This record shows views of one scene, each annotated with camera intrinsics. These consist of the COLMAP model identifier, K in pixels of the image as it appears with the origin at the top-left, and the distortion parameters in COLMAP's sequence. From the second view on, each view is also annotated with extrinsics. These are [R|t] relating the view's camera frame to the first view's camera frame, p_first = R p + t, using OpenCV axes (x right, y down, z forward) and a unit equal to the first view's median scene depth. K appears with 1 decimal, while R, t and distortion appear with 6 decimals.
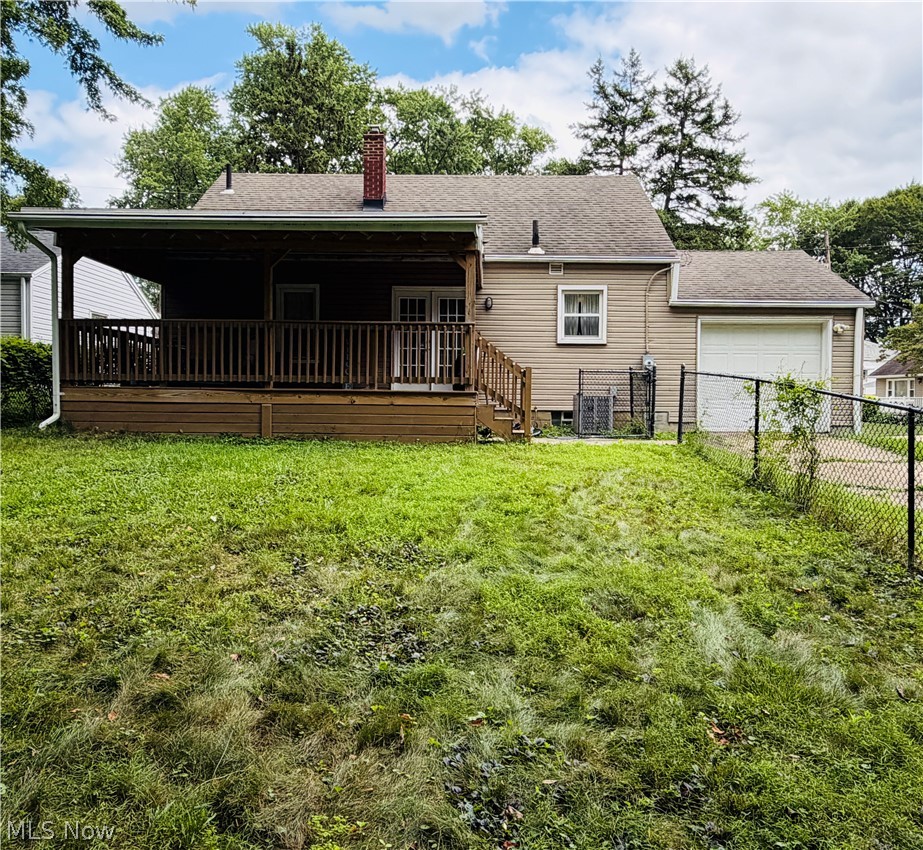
lens RADIAL K [[795.2, 0, 473.7], [0, 795.2, 423.2], [0, 0, 1]] dist [-0.006393, -0.004003]
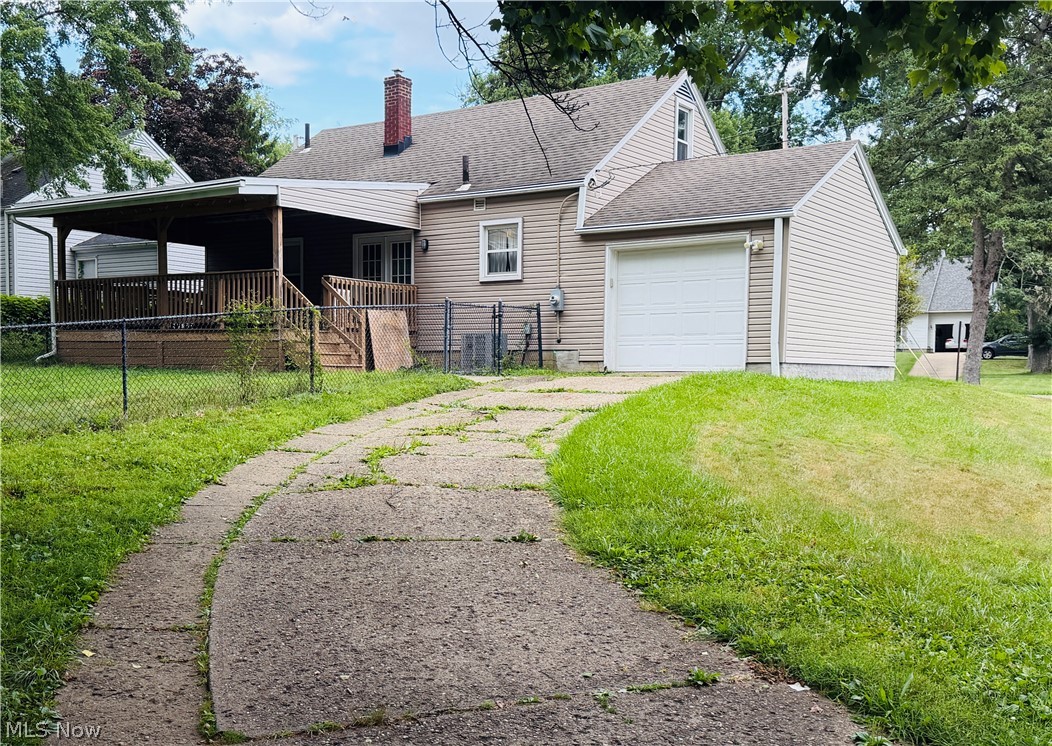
lens RADIAL K [[1108.7, 0, 468.1], [0, 1108.7, 452.2], [0, 0, 1]] dist [0.185325, -0.342752]
pose [[0.817011, 0.038691, -0.575323, 0.892831], [-0.013795, 0.998772, 0.047577, 0.045248], [0.576457, -0.030935, 0.816542, -0.143127]]
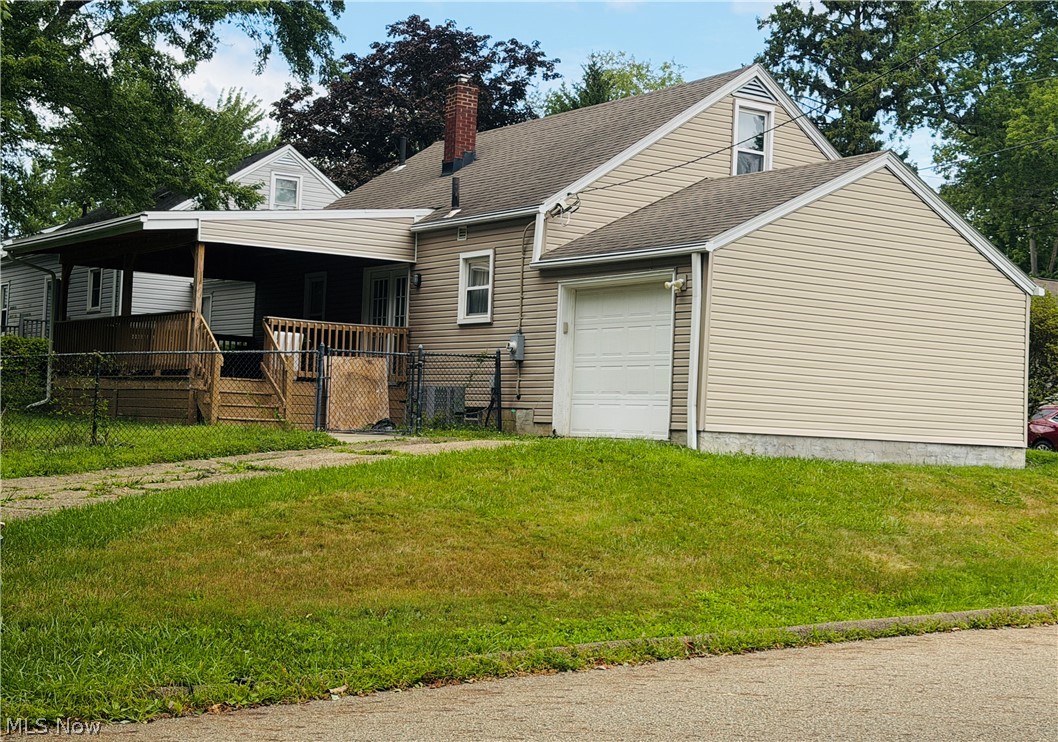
lens RADIAL K [[1605.1, 0, 529.0], [0, 1605.1, 371.0], [0, 0, 1]] dist [0.128518, 0.011663]
pose [[0.570294, -0.016137, -0.821282, 1.493530], [-0.053355, 0.996968, -0.056639, 0.036892], [0.819706, 0.076121, 0.567704, 0.126256]]
